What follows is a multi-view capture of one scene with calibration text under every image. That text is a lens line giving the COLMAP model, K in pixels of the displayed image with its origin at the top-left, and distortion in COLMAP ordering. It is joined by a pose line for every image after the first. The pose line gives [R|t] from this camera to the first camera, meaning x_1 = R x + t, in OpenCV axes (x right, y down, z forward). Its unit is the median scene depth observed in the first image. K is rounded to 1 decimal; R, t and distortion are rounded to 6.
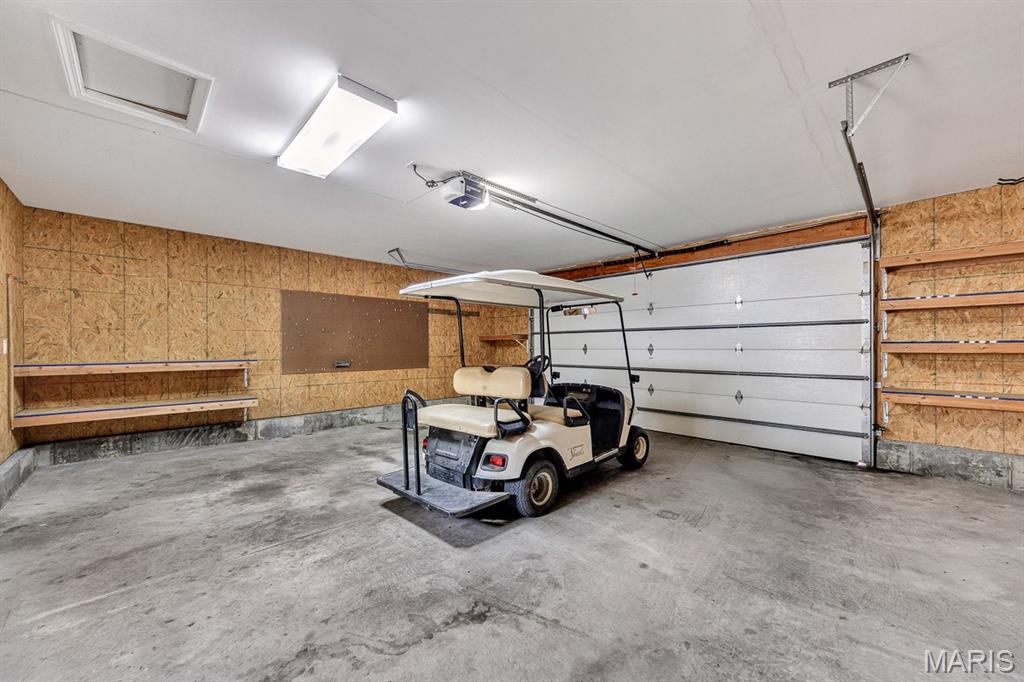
lens RADIAL K [[390.1, 0, 508.4], [0, 390.1, 347.0], [0, 0, 1]] dist [0.004104, 0.000349]
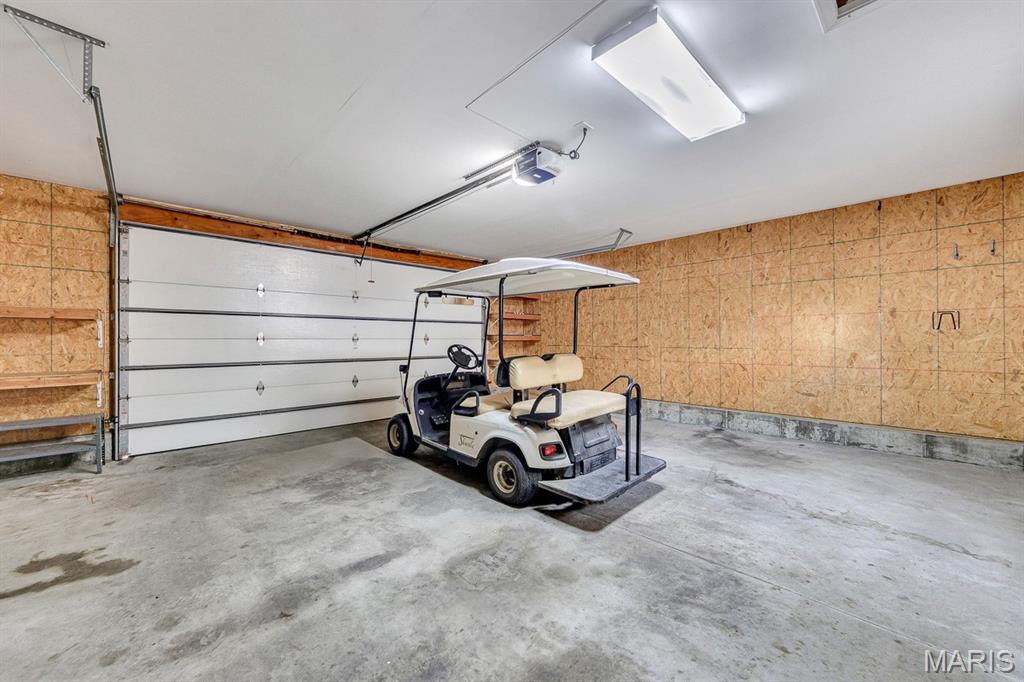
lens RADIAL K [[390.1, 0, 508.1], [0, 390.1, 338.9], [0, 0, 1]] dist [0.004104, 0.000349]
pose [[0.014079, 0.002255, 0.999898, -1.224911], [-0.007196, 0.999972, -0.002154, 0.012220], [-0.999875, -0.007165, 0.014095, 1.268044]]
